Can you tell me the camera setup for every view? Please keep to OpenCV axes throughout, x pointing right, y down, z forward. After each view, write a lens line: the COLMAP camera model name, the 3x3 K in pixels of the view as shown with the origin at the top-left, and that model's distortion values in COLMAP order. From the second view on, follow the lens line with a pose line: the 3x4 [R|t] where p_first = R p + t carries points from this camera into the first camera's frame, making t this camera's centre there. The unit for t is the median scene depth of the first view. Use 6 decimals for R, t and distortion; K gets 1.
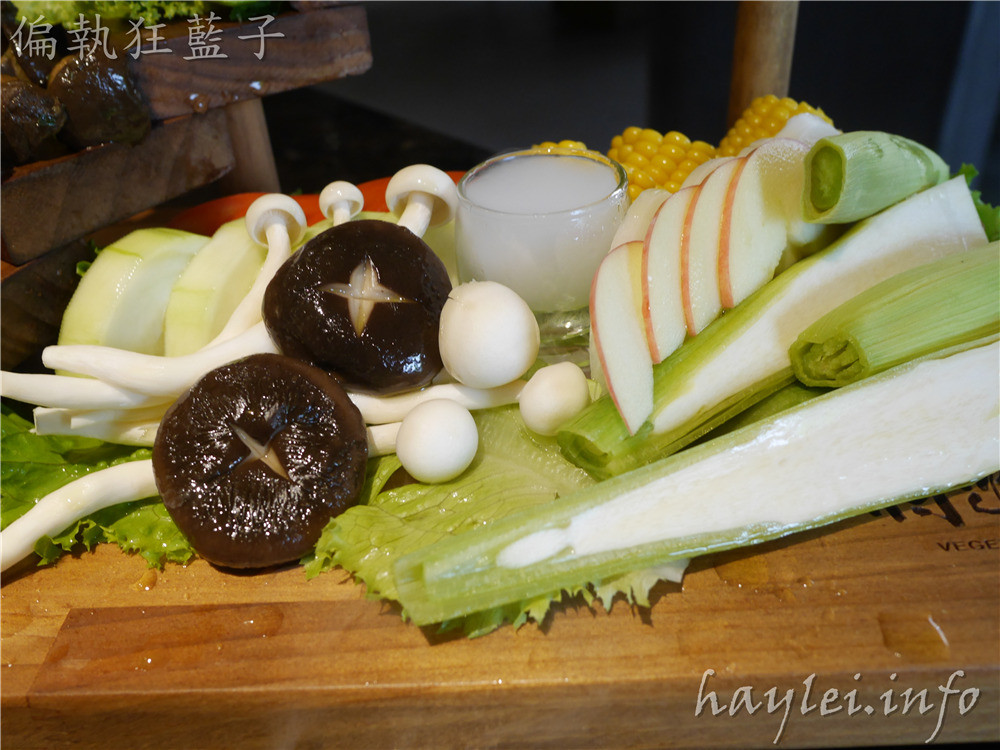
lens RADIAL K [[850.6, 0, 502.3], [0, 850.6, 379.5], [0, 0, 1]] dist [-0.037077, 0.001561]
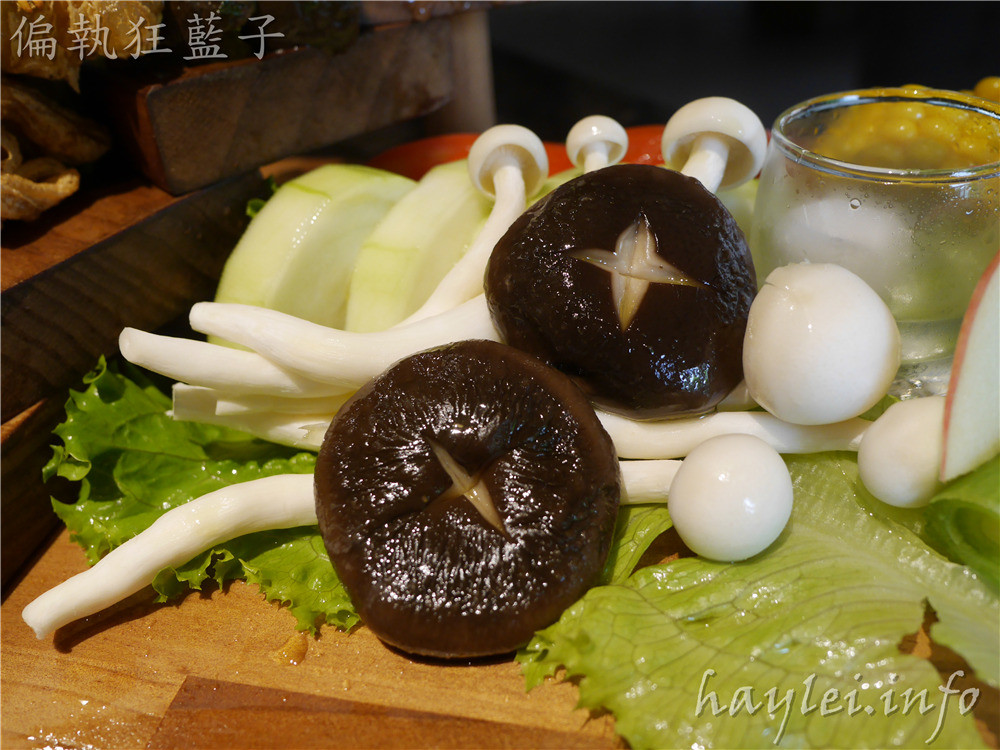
lens RADIAL K [[850.6, 0, 499.3], [0, 850.6, 374.7], [0, 0, 1]] dist [-0.037077, 0.001561]
pose [[0.979054, 0.102869, -0.175702, -0.144441], [-0.103935, 0.994579, 0.003147, -0.006217], [0.175073, 0.015181, 0.984438, 0.314469]]
